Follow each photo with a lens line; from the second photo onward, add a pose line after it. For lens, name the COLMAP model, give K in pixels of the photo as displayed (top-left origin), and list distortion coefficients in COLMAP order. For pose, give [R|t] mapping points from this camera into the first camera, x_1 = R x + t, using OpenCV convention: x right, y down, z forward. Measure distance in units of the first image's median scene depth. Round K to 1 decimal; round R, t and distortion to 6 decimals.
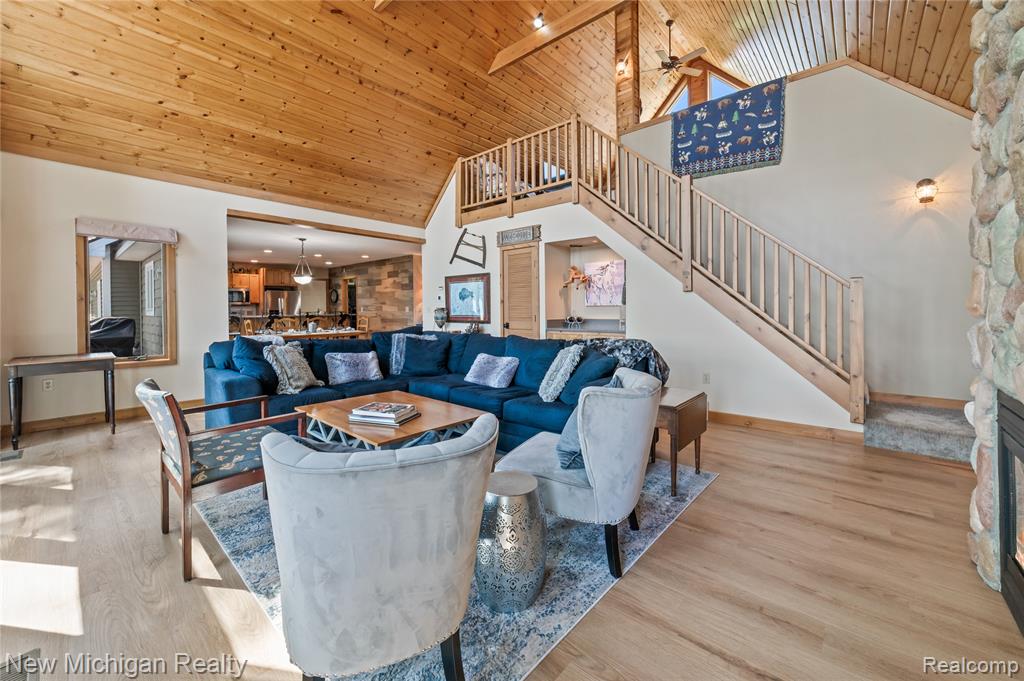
lens RADIAL K [[400.6, 0, 514.3], [0, 400.6, 308.5], [0, 0, 1]] dist [-0.000599, -0.000020]
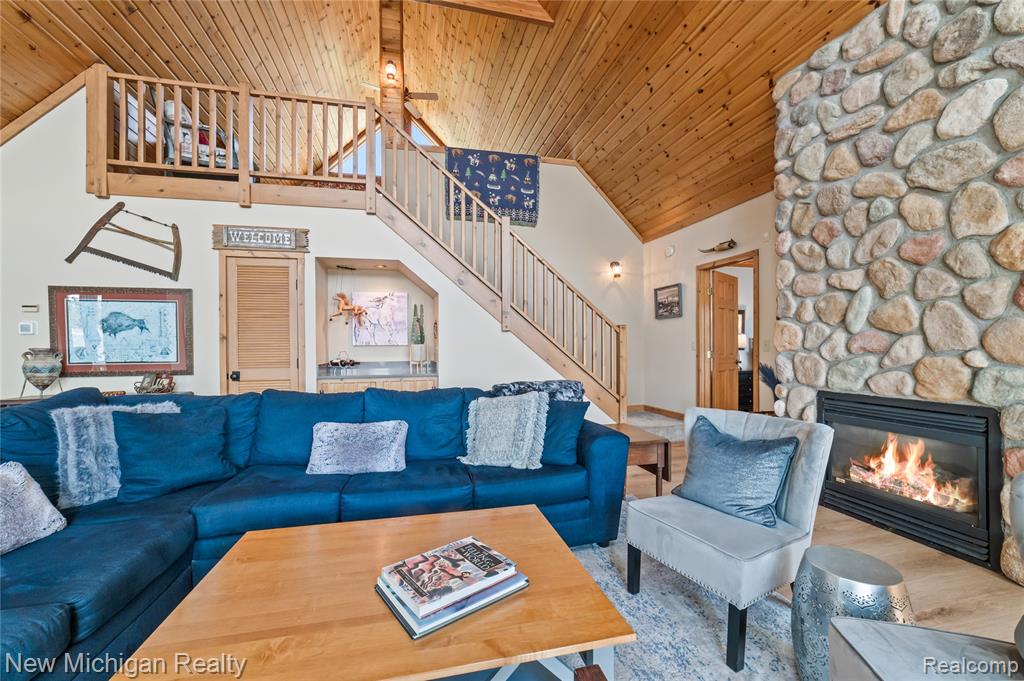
lens RADIAL K [[409.5, 0, 506.0], [0, 409.5, 348.0], [0, 0, 1]] dist [-0.017892, 0.009485]
pose [[0.578941, -0.000917, 0.815369, -0.305631], [0.004259, 0.999989, -0.001900, 0.001100], [-0.815358, 0.004573, 0.578939, 0.293041]]
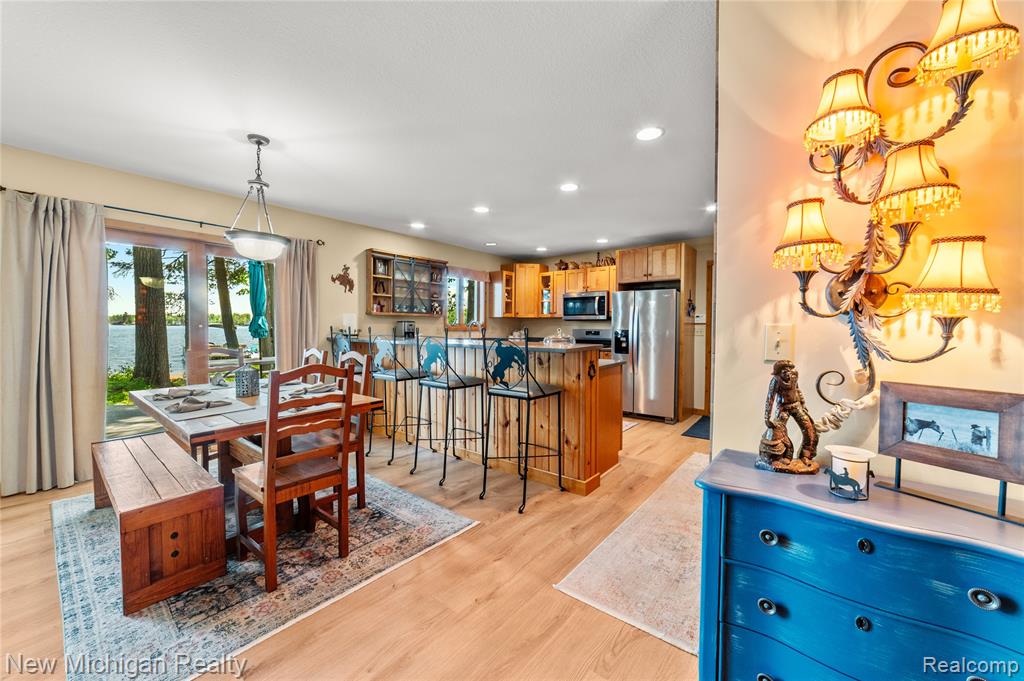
lens RADIAL K [[397.4, 0, 506.0], [0, 397.4, 340.7], [0, 0, 1]] dist [-0.001610, 0.006563]
pose [[0.031983, 0.042607, -0.998580, -0.161203], [-0.006014, 0.999081, 0.042435, -0.006274], [0.999470, 0.004648, 0.032210, 1.496648]]
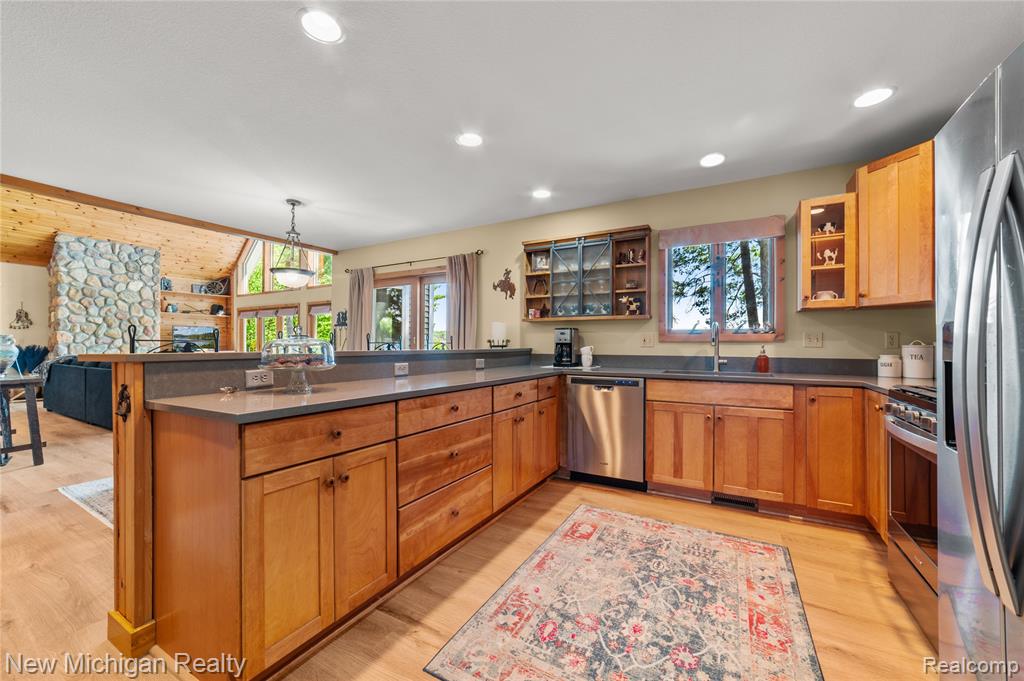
lens RADIAL K [[400.2, 0, 504.6], [0, 400.2, 338.1], [0, 0, 1]] dist [-0.014795, 0.009969]
pose [[-0.982195, 0.001506, -0.187860, -0.867225], [0.004487, 0.999871, -0.015445, 0.015702], [0.187812, -0.016013, -0.982074, 1.933303]]
